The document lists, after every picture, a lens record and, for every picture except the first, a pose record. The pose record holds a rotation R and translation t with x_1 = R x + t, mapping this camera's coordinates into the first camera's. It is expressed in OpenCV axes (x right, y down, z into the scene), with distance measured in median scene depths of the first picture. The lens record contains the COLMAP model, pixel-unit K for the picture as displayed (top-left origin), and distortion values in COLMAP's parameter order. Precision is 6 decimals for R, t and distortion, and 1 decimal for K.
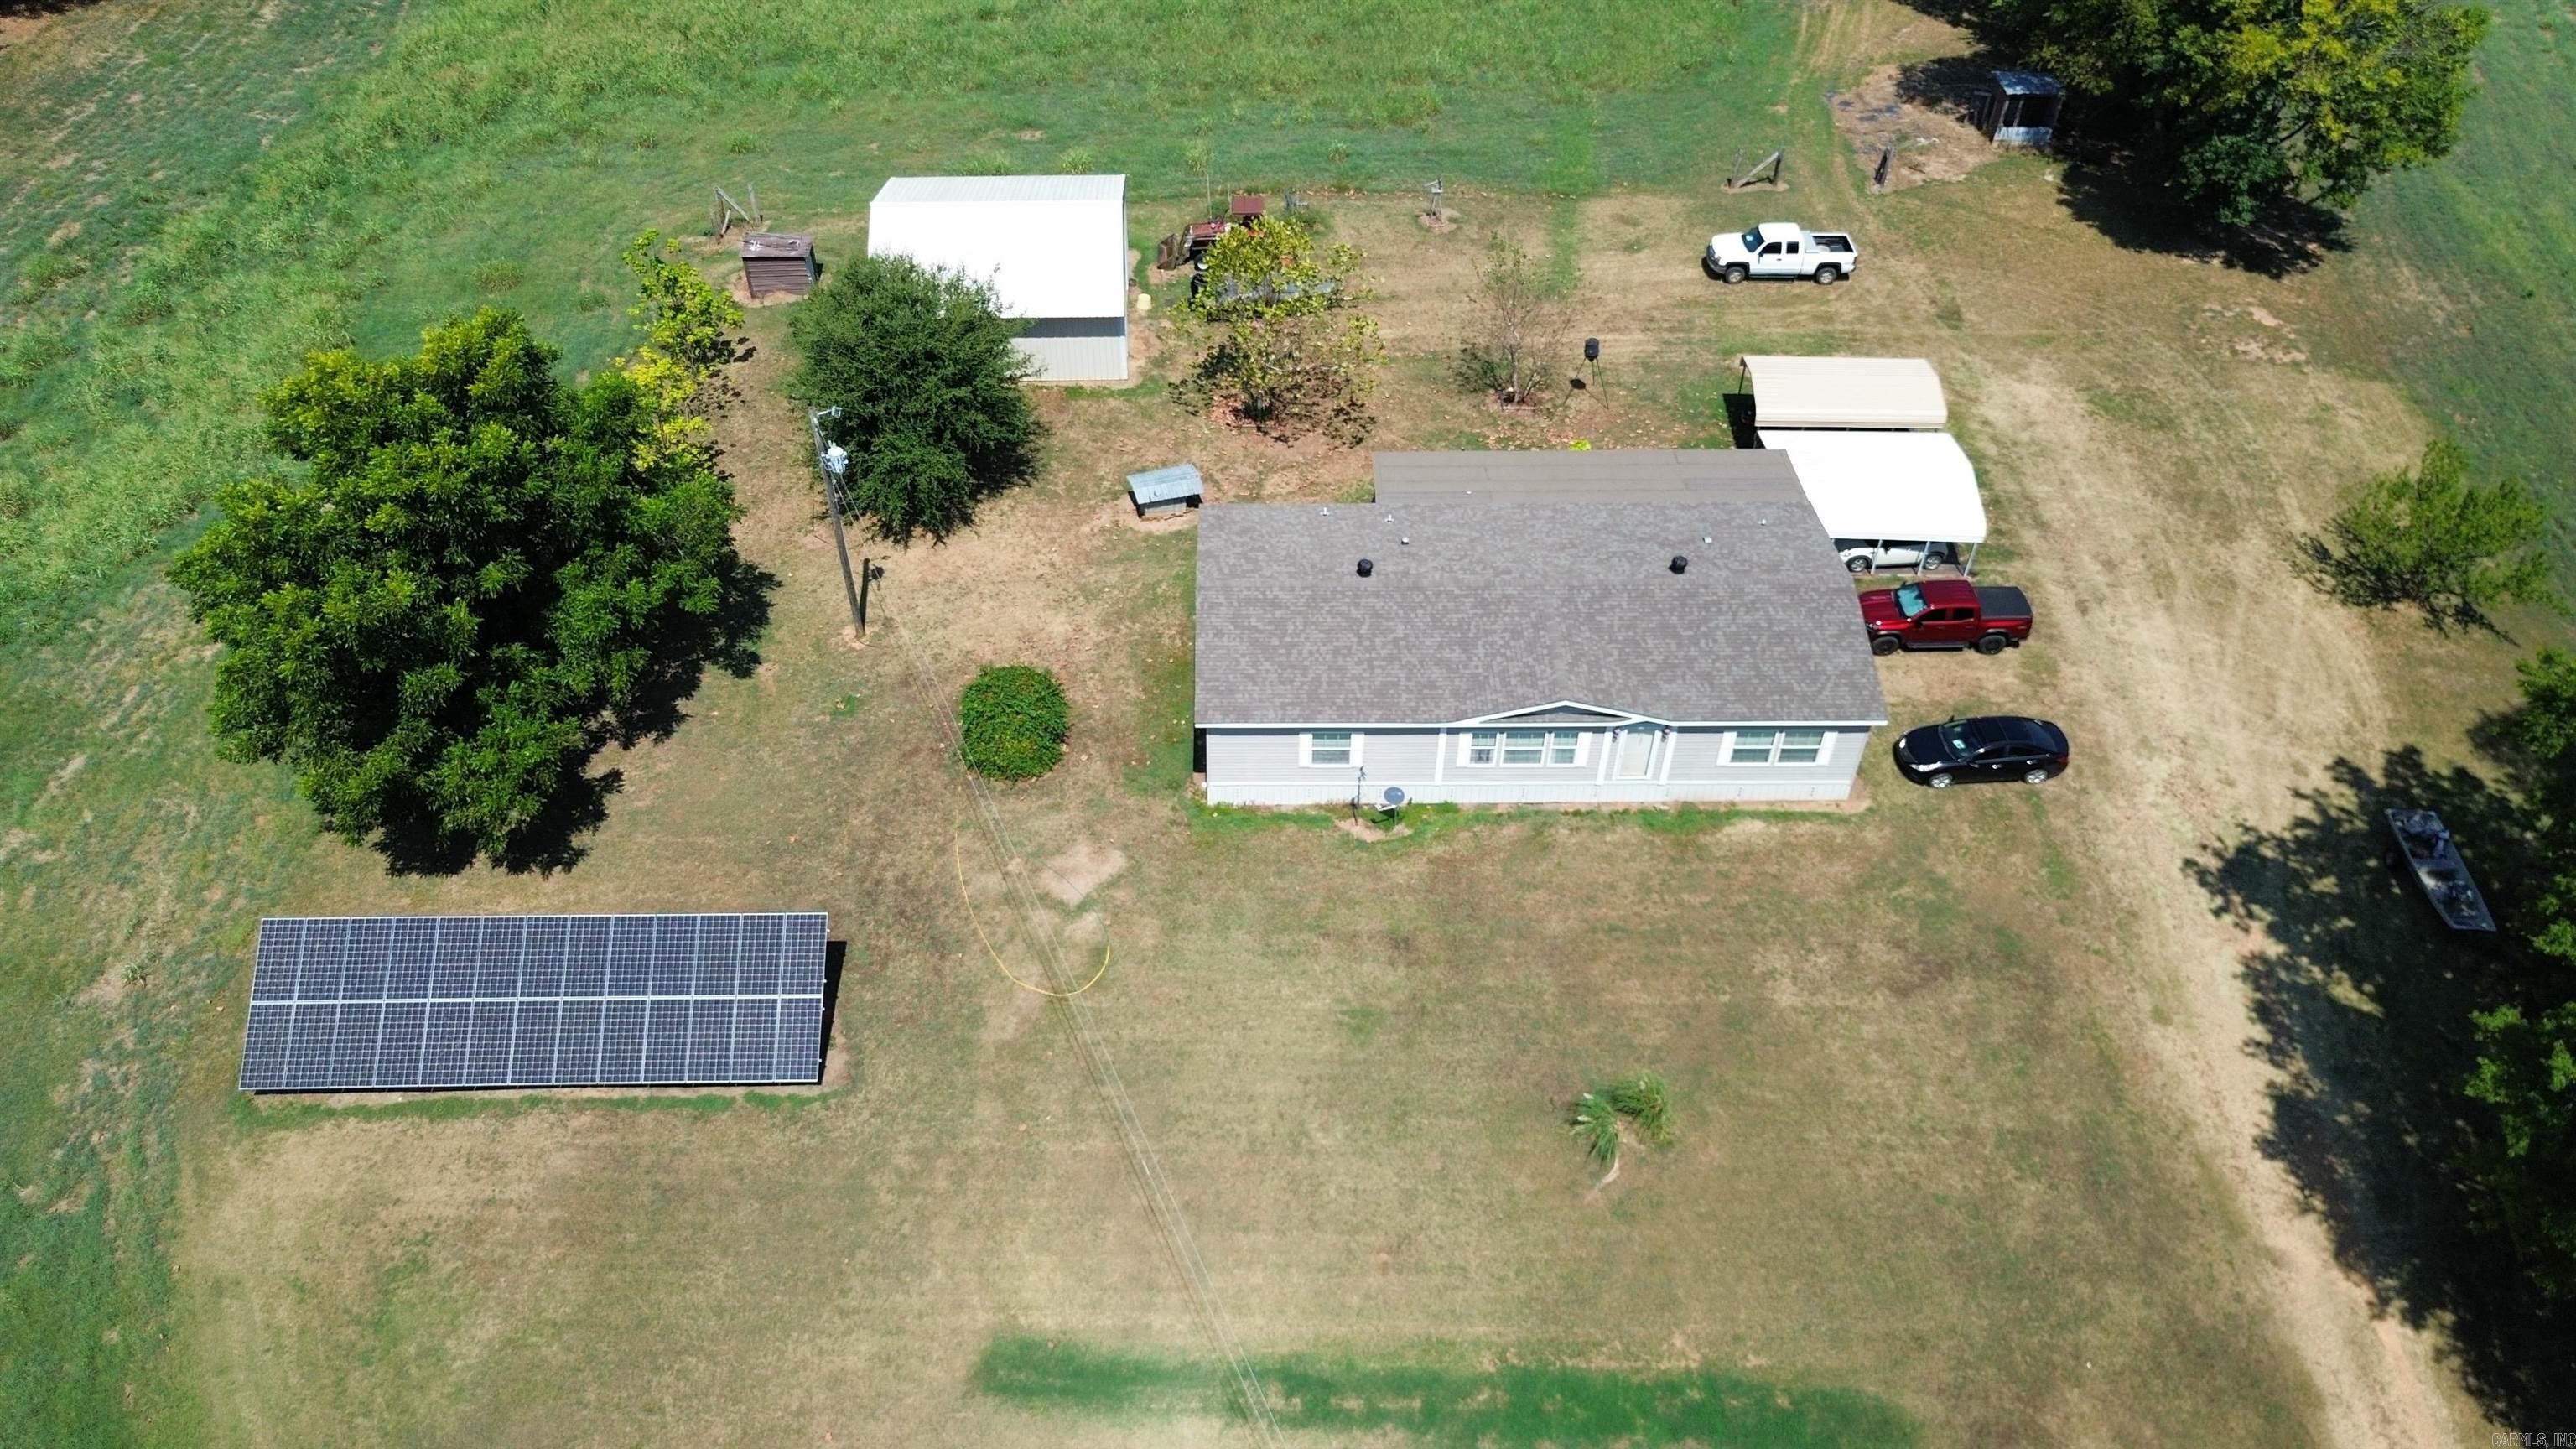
lens RADIAL K [[1841.7, 0, 1287.5], [0, 1841.7, 714.0], [0, 0, 1]] dist [0.083297, -0.072250]
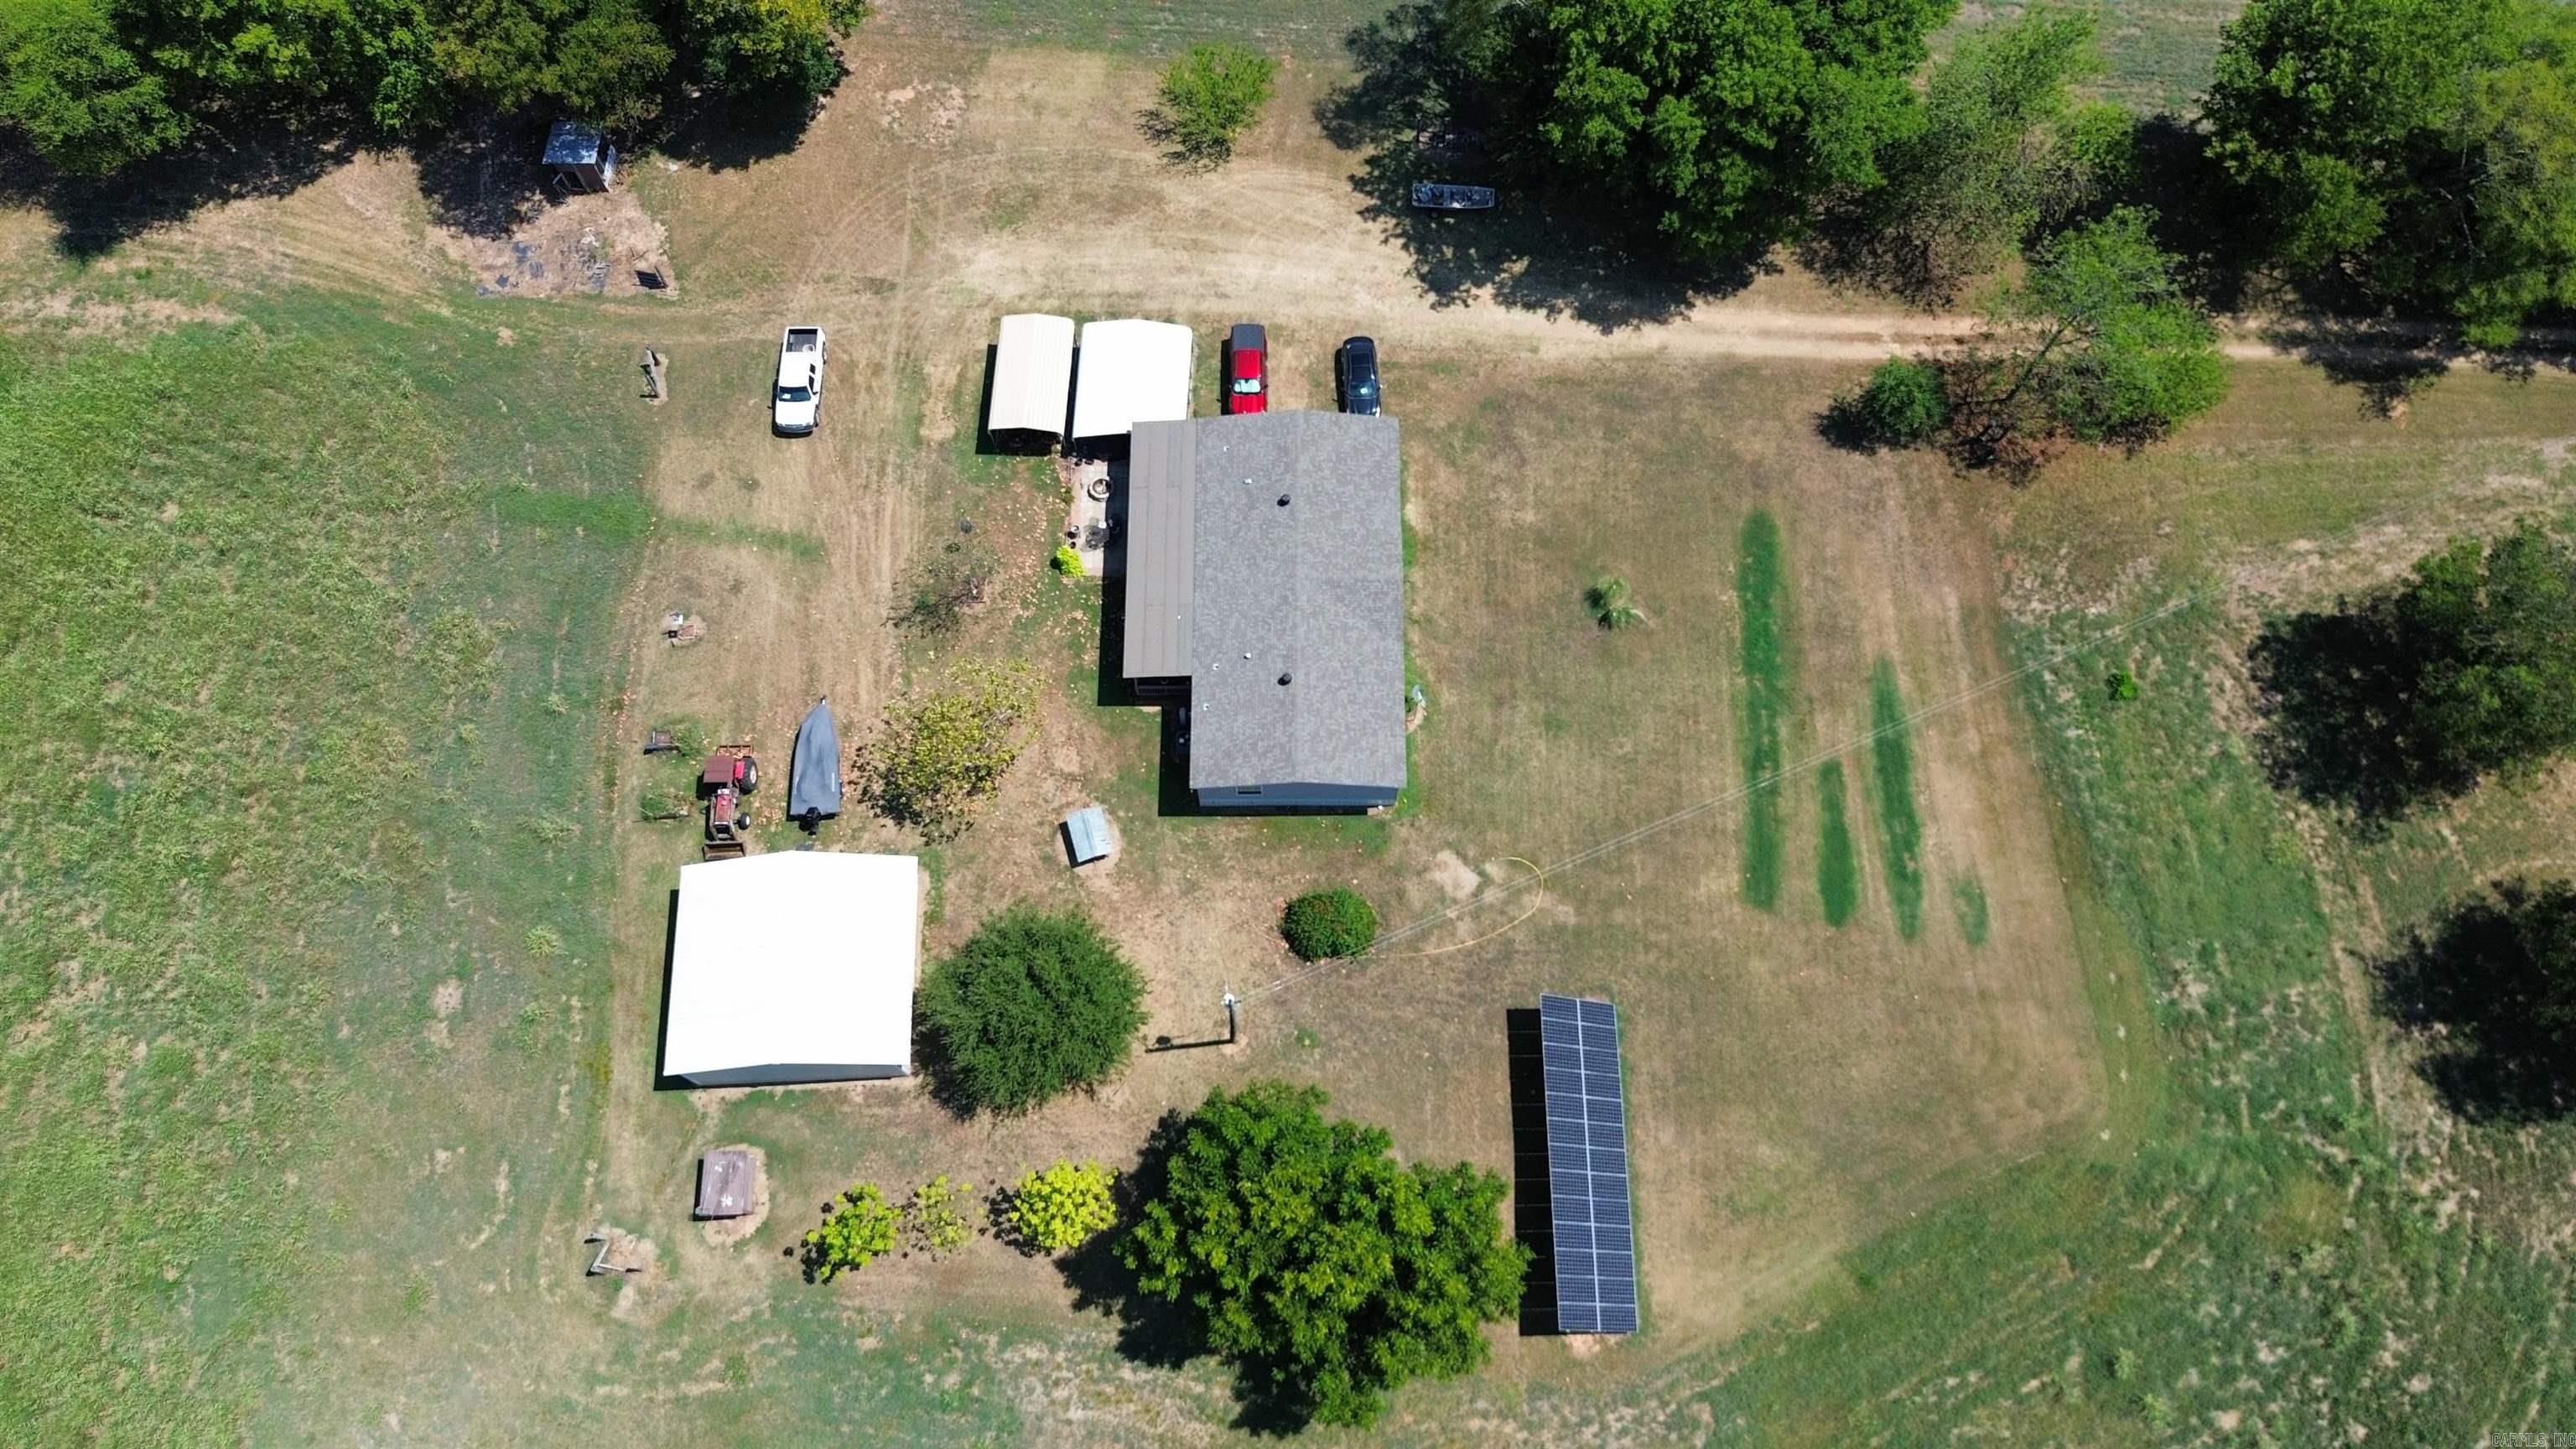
lens RADIAL K [[1841.7, 0, 1287.5], [0, 1841.7, 714.0], [0, 0, 1]] dist [0.083297, -0.072250]
pose [[0.019016, -0.937046, 0.348687, -0.543425], [0.701149, 0.261119, 0.663481, -1.132417], [-0.712761, 0.231864, 0.661975, -0.029709]]
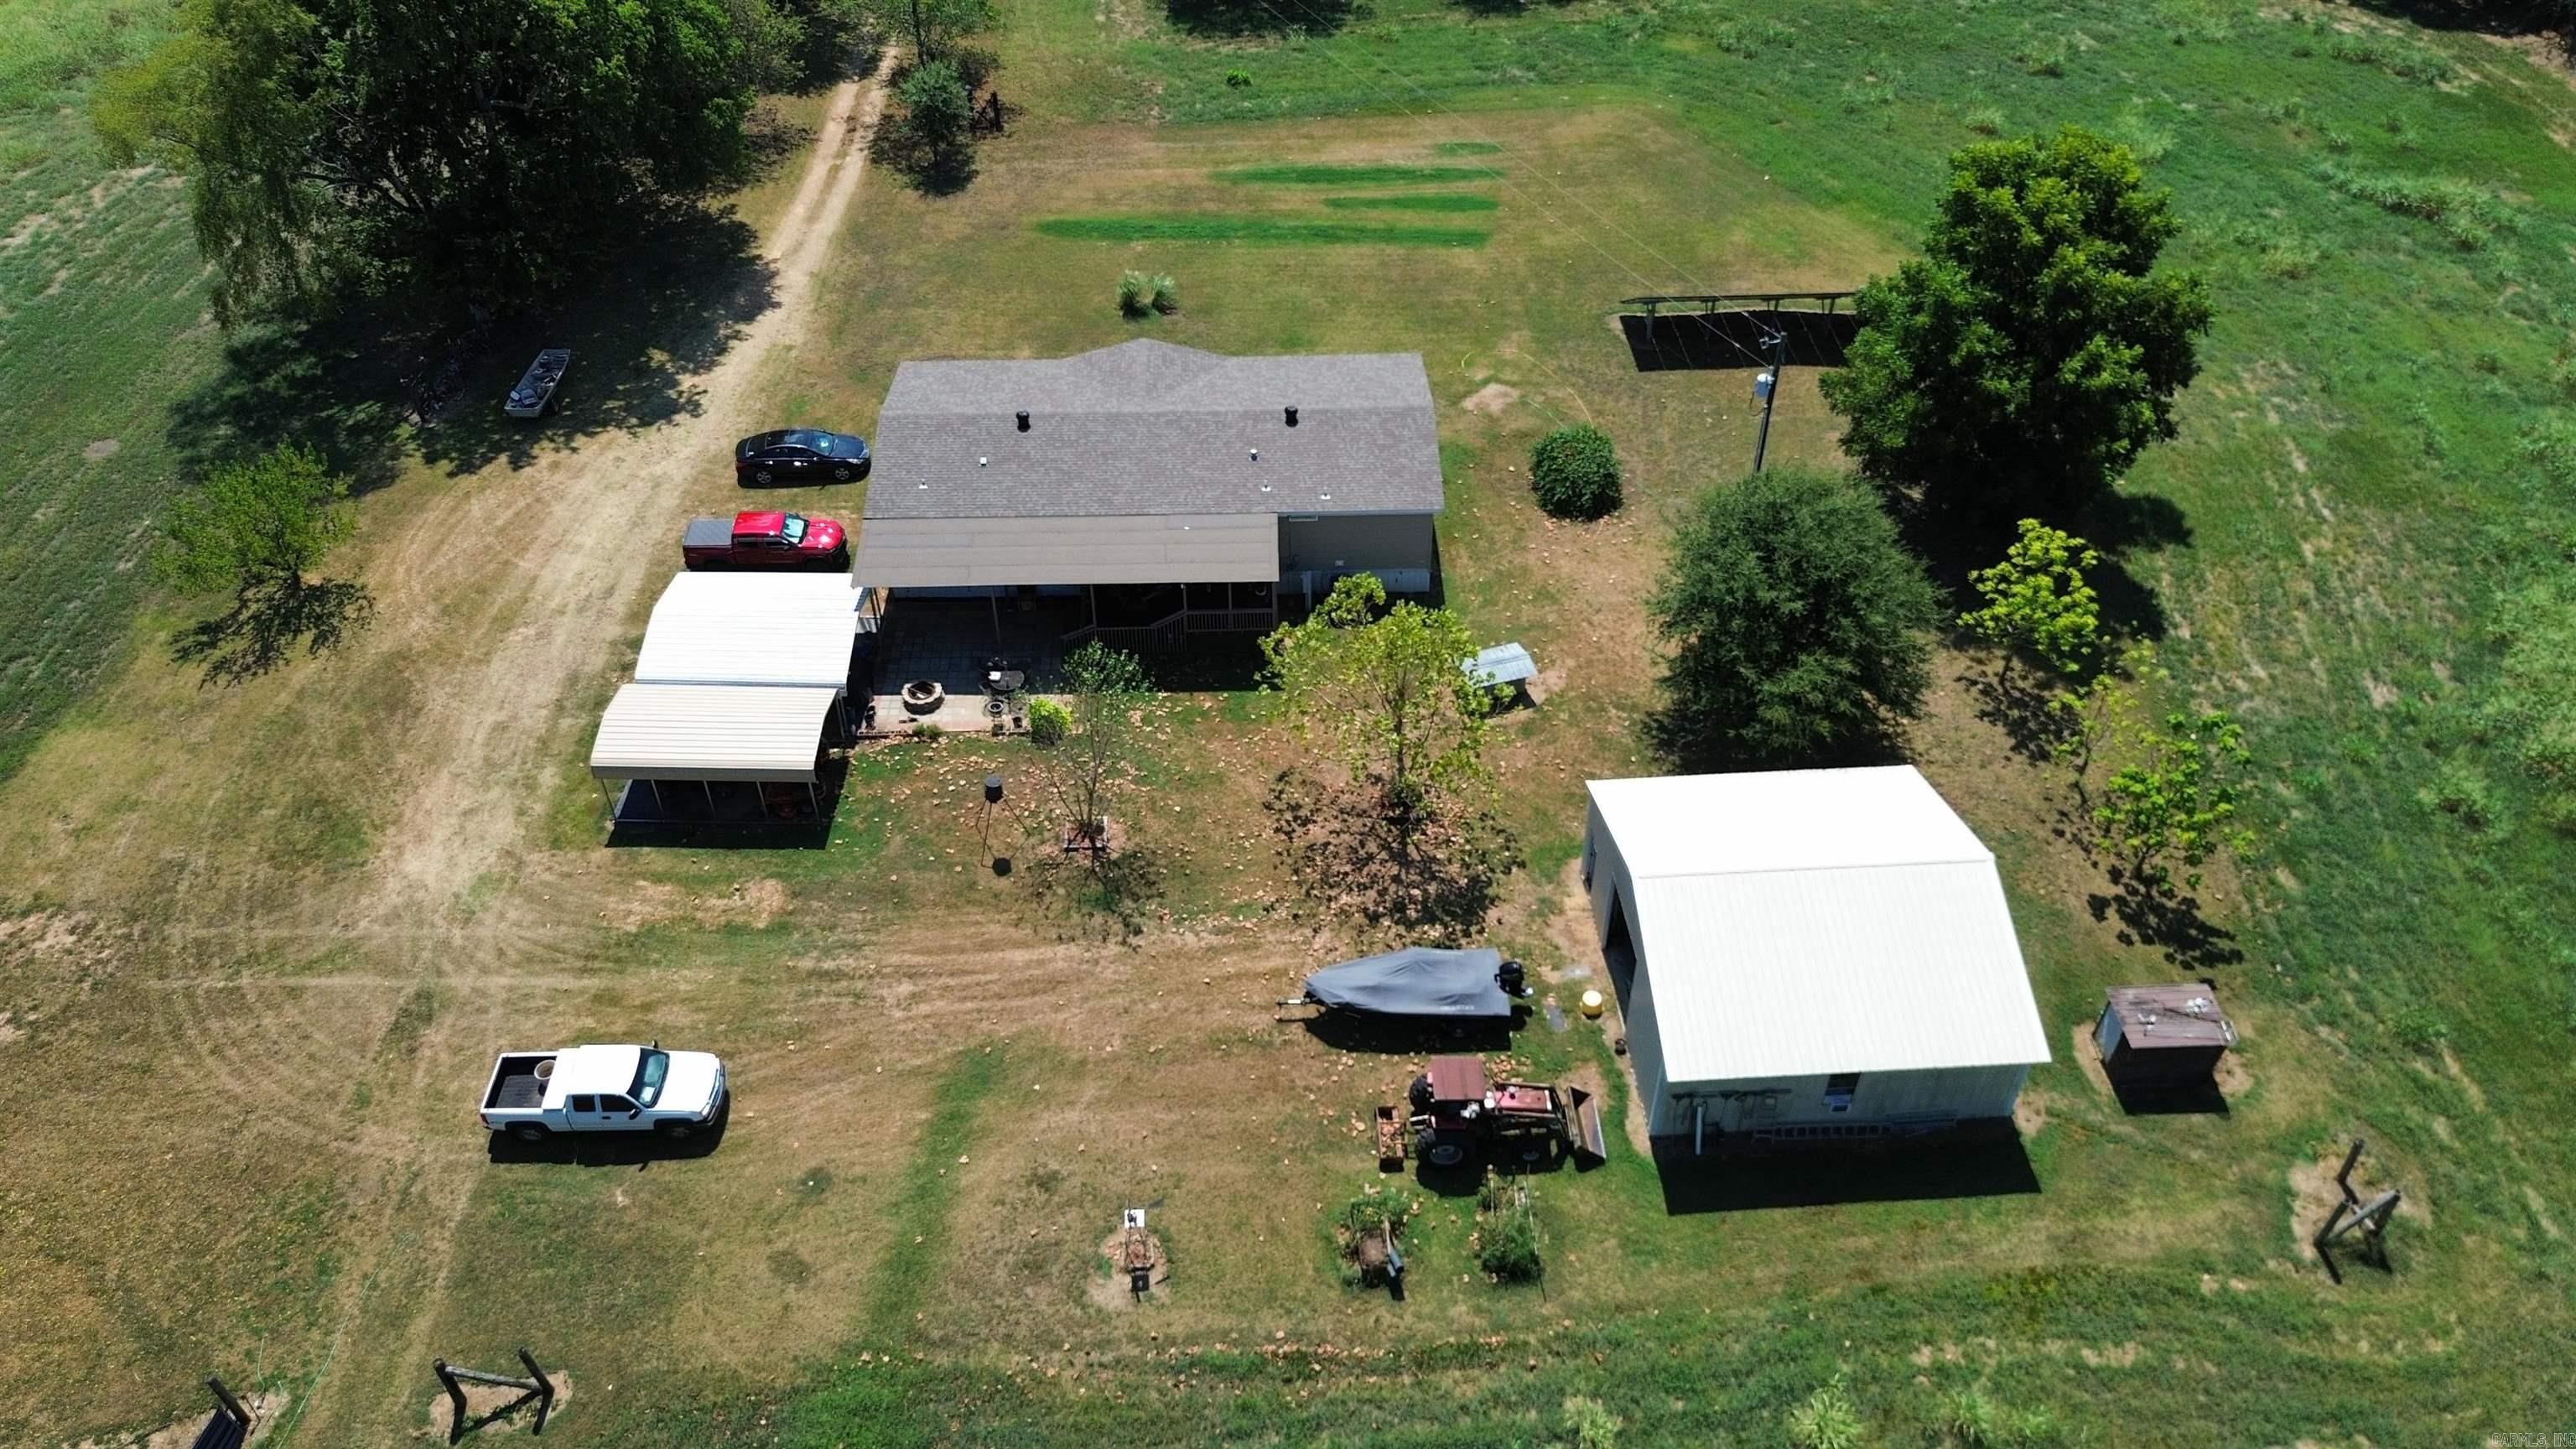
lens RADIAL K [[1841.7, 0, 1287.5], [0, 1841.7, 714.0], [0, 0, 1]] dist [0.083297, -0.072250]
pose [[-0.999937, 0.003289, -0.010734, 0.058262], [-0.010448, 0.077198, 0.996961, -1.266216], [0.004107, 0.997010, -0.077159, 1.310570]]
